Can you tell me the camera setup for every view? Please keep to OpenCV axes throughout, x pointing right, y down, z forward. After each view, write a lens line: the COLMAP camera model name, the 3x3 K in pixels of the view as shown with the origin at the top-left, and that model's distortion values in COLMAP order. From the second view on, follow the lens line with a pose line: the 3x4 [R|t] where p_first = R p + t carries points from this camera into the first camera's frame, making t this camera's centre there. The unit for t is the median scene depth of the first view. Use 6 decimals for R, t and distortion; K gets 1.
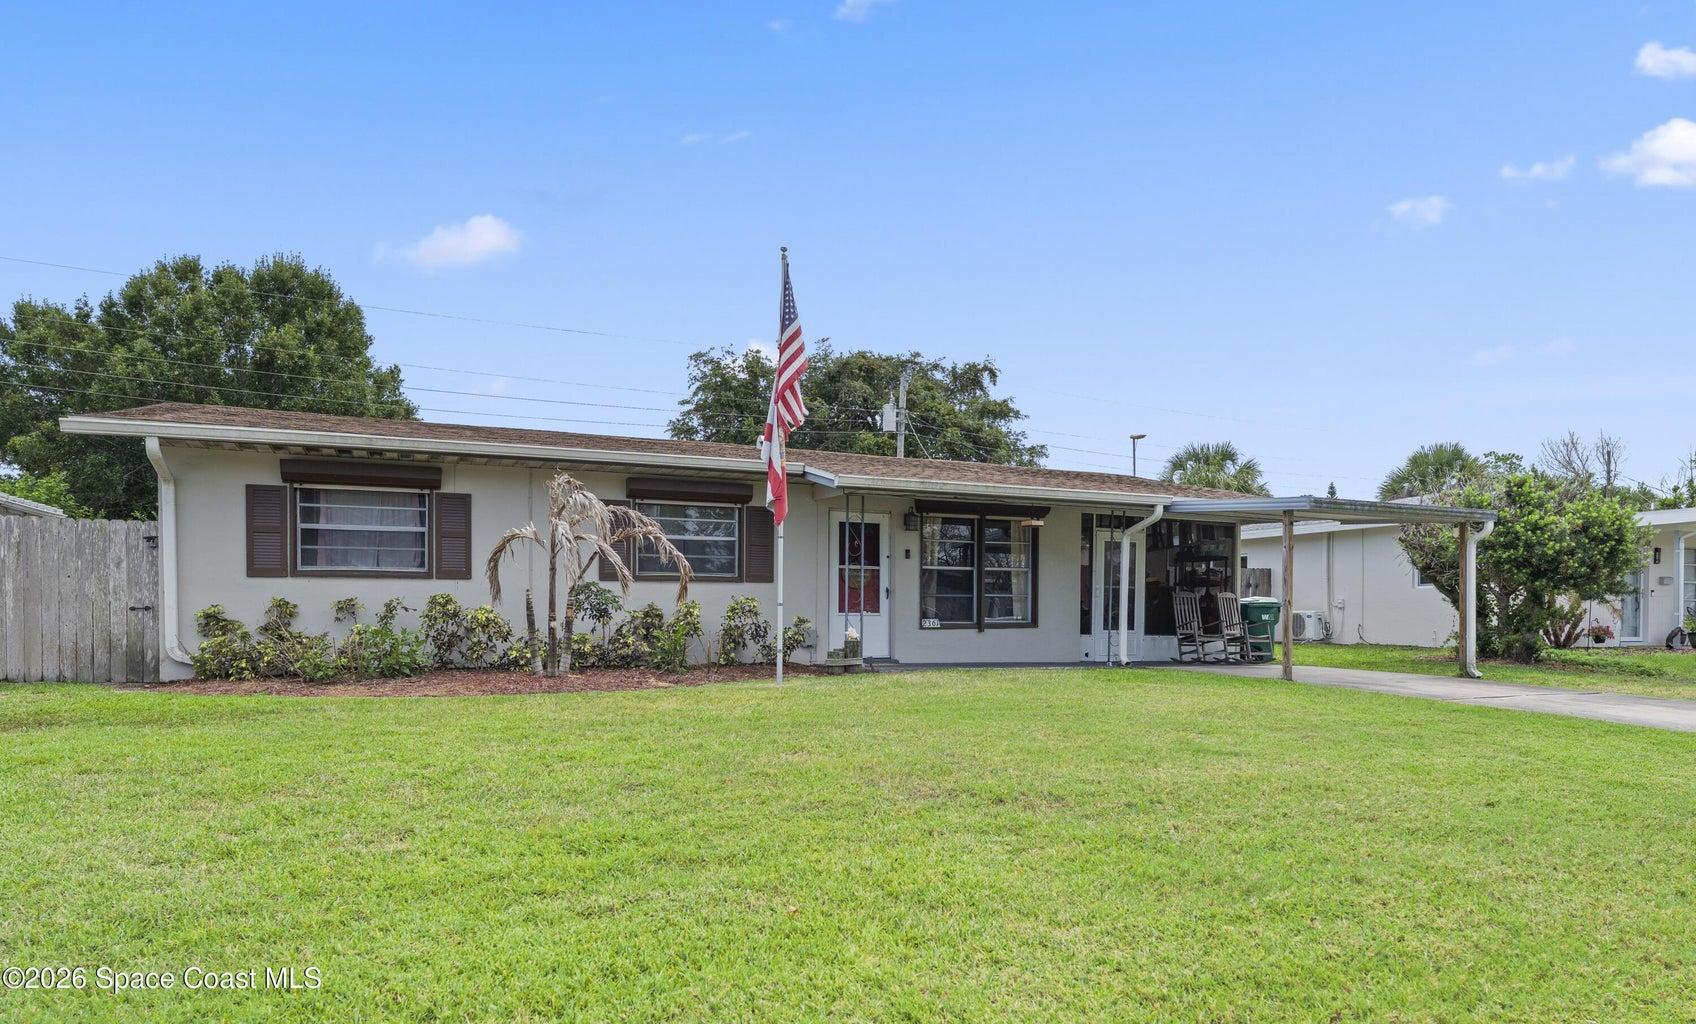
lens RADIAL K [[1057.2, 0, 919.2], [0, 1057.2, 625.6], [0, 0, 1]] dist [-0.004900, -0.000010]
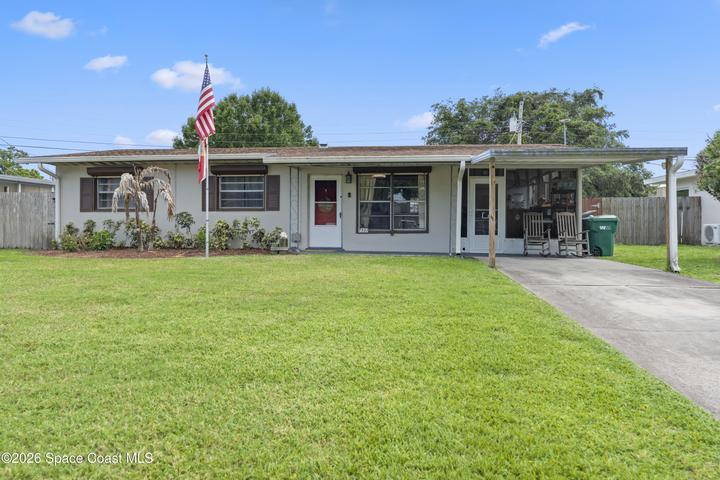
lens RADIAL K [[475.6, 0, 364.8], [0, 475.6, 239.0], [0, 0, 1]] dist [-0.005289, 0.004430]
pose [[0.850760, 0.015371, -0.525329, 0.471484], [-0.006221, 0.999797, 0.019178, -0.003440], [0.525517, -0.013048, 0.850683, 0.261532]]
